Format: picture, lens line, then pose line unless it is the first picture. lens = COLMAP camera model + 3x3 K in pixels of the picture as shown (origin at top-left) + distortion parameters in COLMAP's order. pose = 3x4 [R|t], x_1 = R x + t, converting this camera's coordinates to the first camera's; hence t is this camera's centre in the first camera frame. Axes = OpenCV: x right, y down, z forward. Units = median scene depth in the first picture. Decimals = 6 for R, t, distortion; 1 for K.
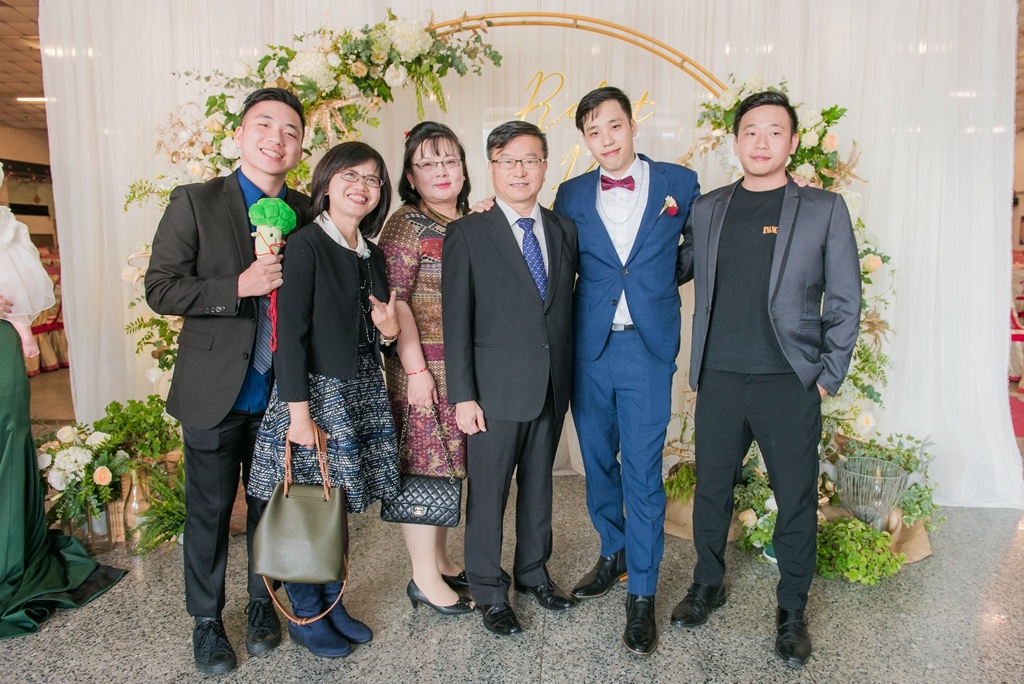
lens RADIAL K [[731.9, 0, 539.9], [0, 731.9, 347.2], [0, 0, 1]] dist [-0.007276, 0.000953]
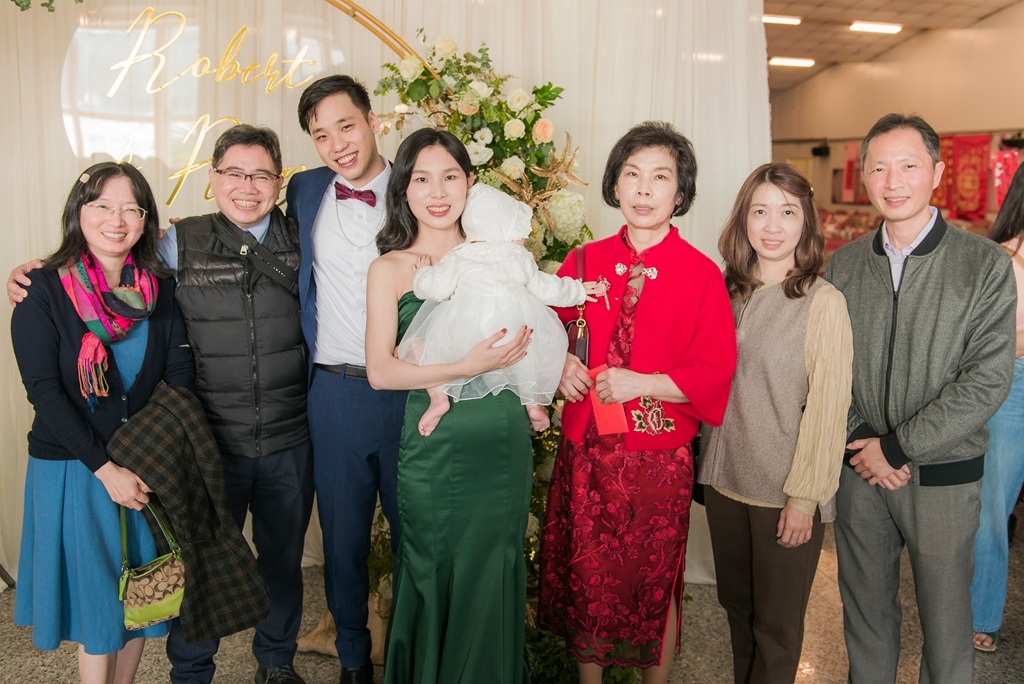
lens RADIAL K [[1006.0, 0, 537.4], [0, 1006.0, 310.7], [0, 0, 1]] dist [-0.014028, 0.000000]
pose [[0.959693, -0.013917, 0.280707, 0.089609], [0.017861, 0.999774, -0.011497, -0.077112], [-0.280483, 0.016048, 0.959725, -0.016338]]
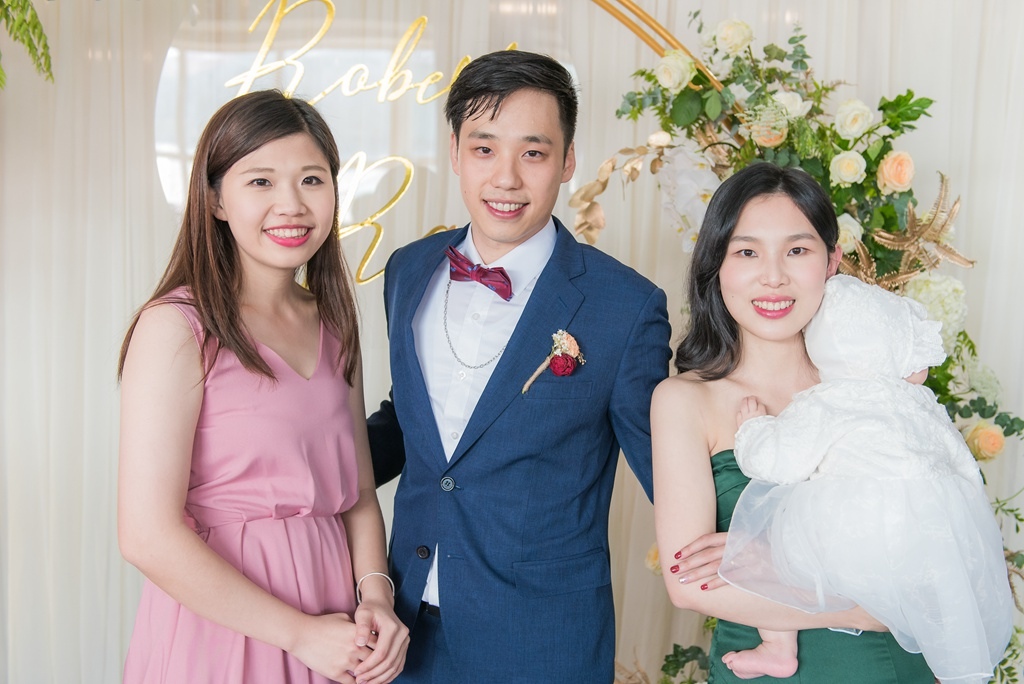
lens RADIAL K [[1203.0, 0, 565.4], [0, 1203.0, 358.8], [0, 0, 1]] dist [-0.019394, 0.000000]
pose [[0.998426, 0.019955, 0.052423, 0.153332], [-0.017480, 0.998730, -0.047263, -0.123662], [-0.053300, 0.046272, 0.997506, 0.267563]]
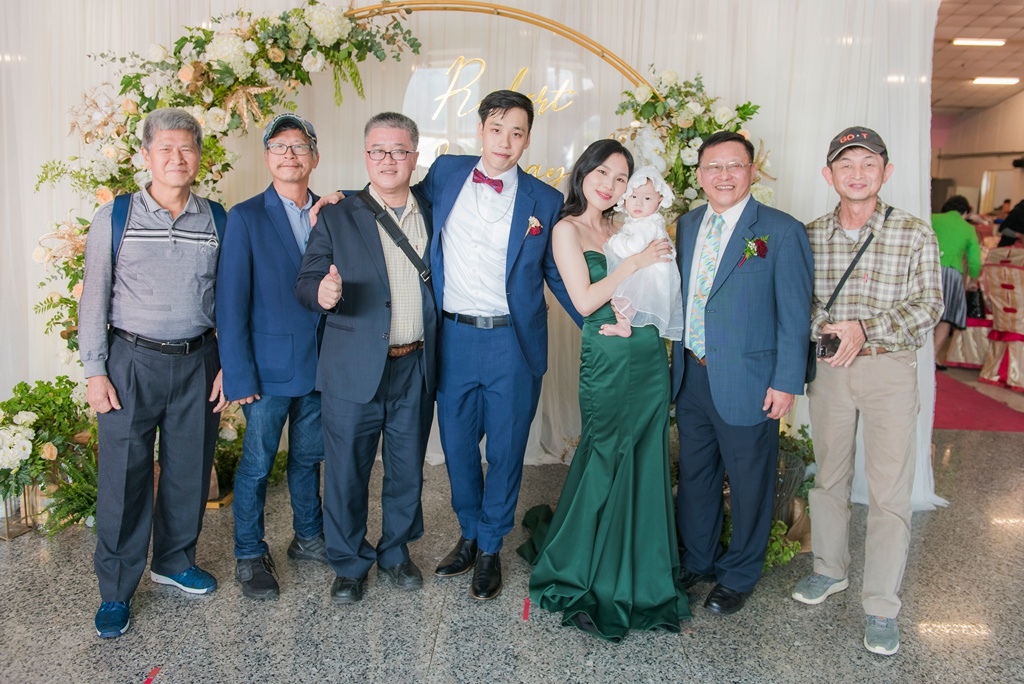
lens RADIAL K [[851.4, 0, 522.1], [0, 851.4, 321.0], [0, 0, 1]] dist [-0.005717, 0.004691]
pose [[0.999474, 0.017521, 0.027290, 0.062773], [-0.017752, 0.999808, 0.008238, -0.030857], [-0.027140, -0.008718, 0.999594, -0.175287]]
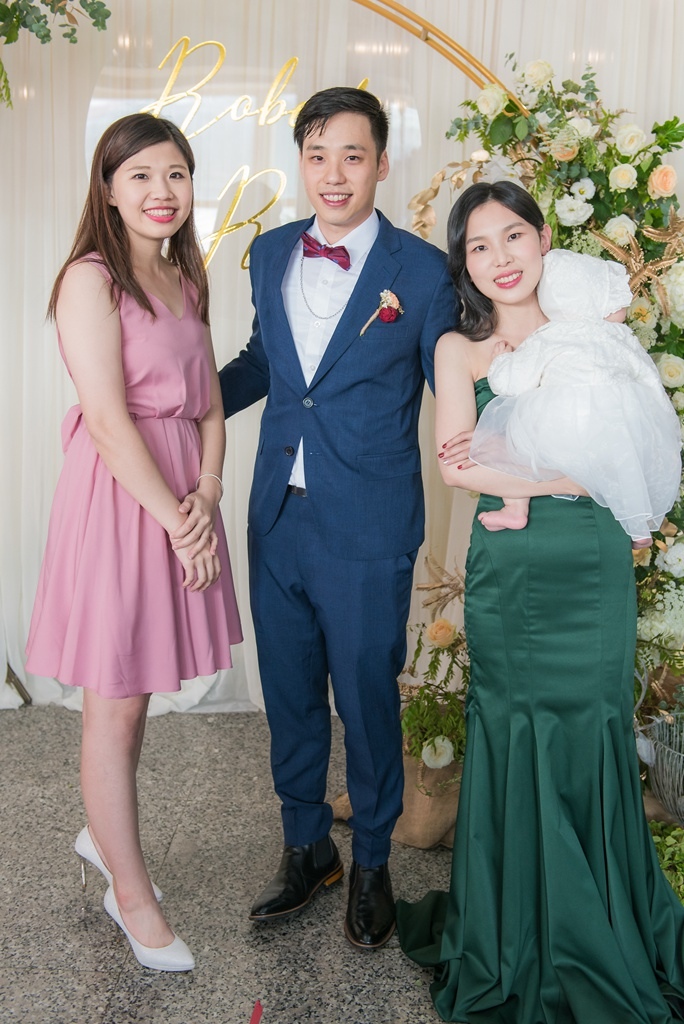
lens RADIAL K [[1154.0, 0, 366.5], [0, 1154.0, 470.2], [0, 0, 1]] dist [-0.018230, 0.000000]
pose [[0.999319, 0.028975, 0.022857, 0.144261], [-0.029526, 0.999272, 0.024170, -0.063556], [-0.022140, -0.024829, 0.999447, 0.076352]]
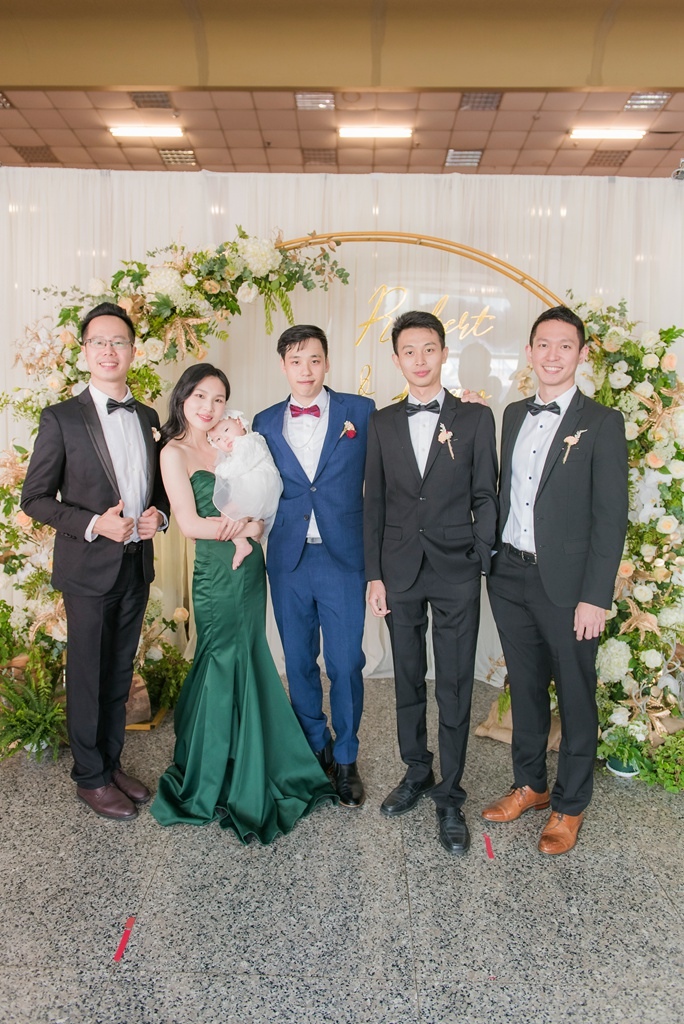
lens RADIAL K [[791.0, 0, 322.2], [0, 791.0, 476.4], [0, 0, 1]] dist [-0.002280, -0.010229]
pose [[0.999940, 0.009509, 0.005448, -0.095079], [-0.009293, 0.999223, -0.038306, -0.071024], [-0.005808, 0.038253, 0.999251, -0.104045]]
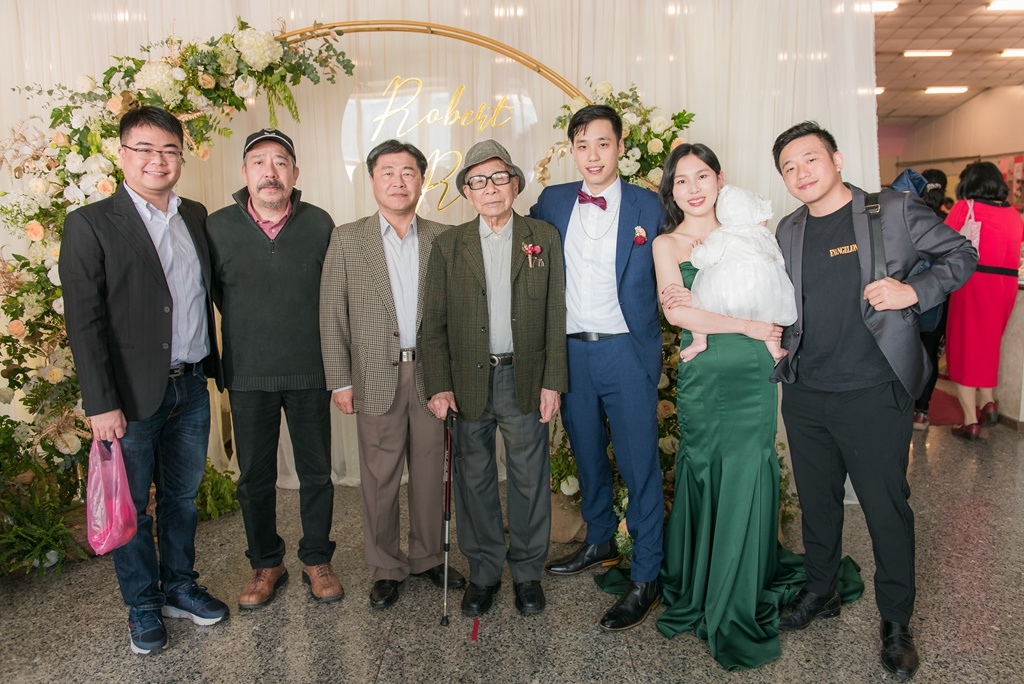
lens RADIAL K [[825.9, 0, 537.0], [0, 825.9, 332.5], [0, 0, 1]] dist [-0.016119, 0.011055]
pose [[0.998025, -0.027692, 0.056385, 0.126016], [0.027788, 0.999613, -0.000917, -0.025474], [-0.056338, 0.002482, 0.998409, -0.138081]]
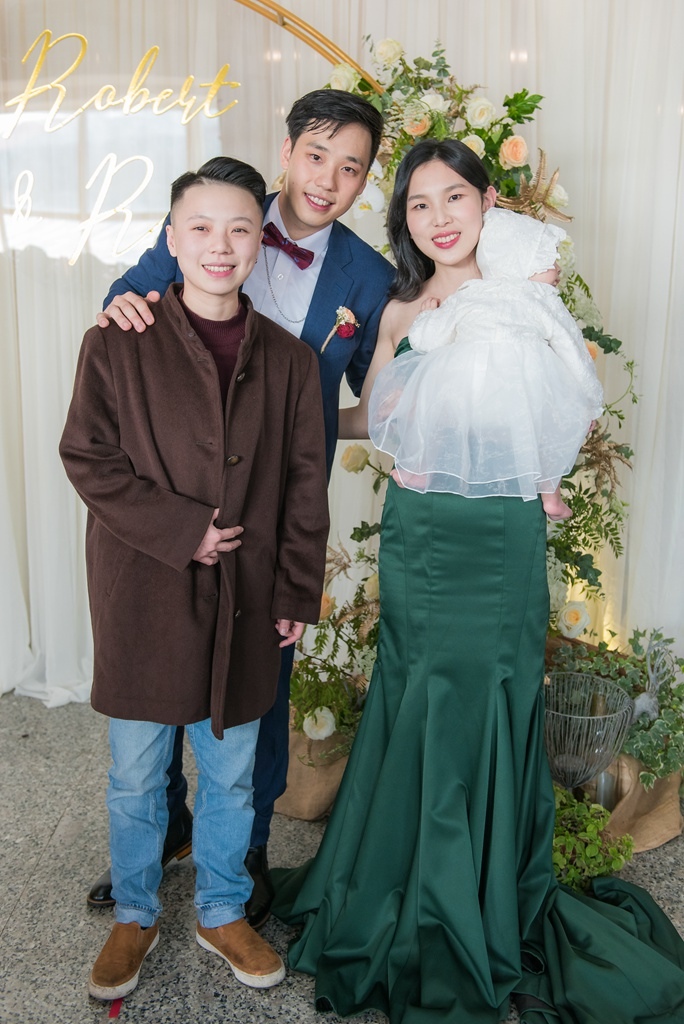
lens RADIAL K [[1154.0, 0, 344.3], [0, 1154.0, 452.8], [0, 0, 1]] dist [-0.018230, 0.000000]
pose [[0.999218, -0.011010, 0.037989, 0.217535], [0.010994, 0.999939, 0.000629, -0.035300], [-0.037994, -0.000211, 0.999278, 0.061014]]
